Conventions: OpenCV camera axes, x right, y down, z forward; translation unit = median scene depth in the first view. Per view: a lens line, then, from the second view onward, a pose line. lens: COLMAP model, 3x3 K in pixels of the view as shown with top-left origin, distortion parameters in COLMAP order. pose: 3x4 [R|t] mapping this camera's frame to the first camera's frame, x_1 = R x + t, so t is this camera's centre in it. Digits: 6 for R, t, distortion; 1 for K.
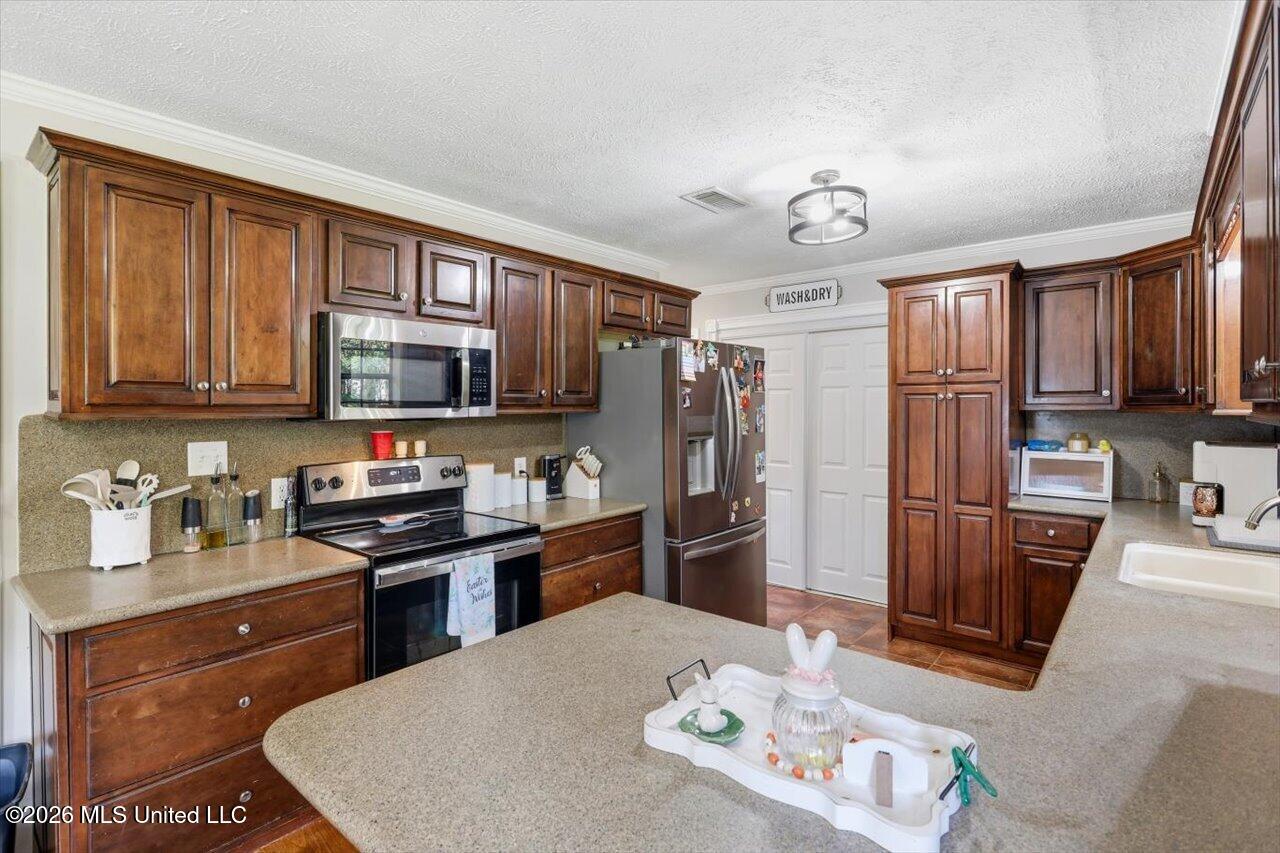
lens RADIAL K [[618.9, 0, 642.4], [0, 618.9, 413.9], [0, 0, 1]] dist [-0.000518, -0.000215]
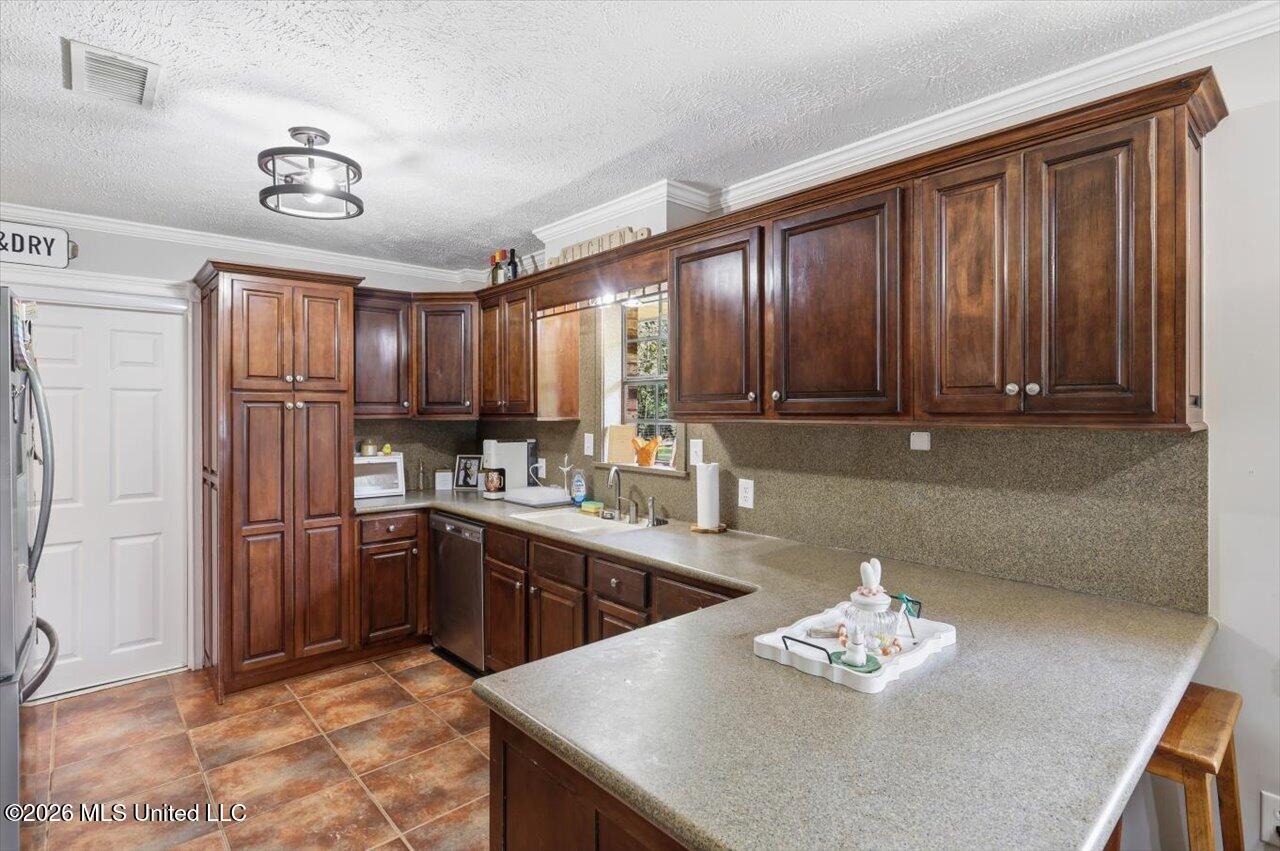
lens RADIAL K [[618.9, 0, 642.4], [0, 618.9, 412.9], [0, 0, 1]] dist [-0.000518, -0.000215]
pose [[0.141165, 0.000662, 0.989986, -0.359777], [0.014782, 0.999887, -0.002777, -0.006407], [-0.989876, 0.015026, 0.141139, 0.363398]]
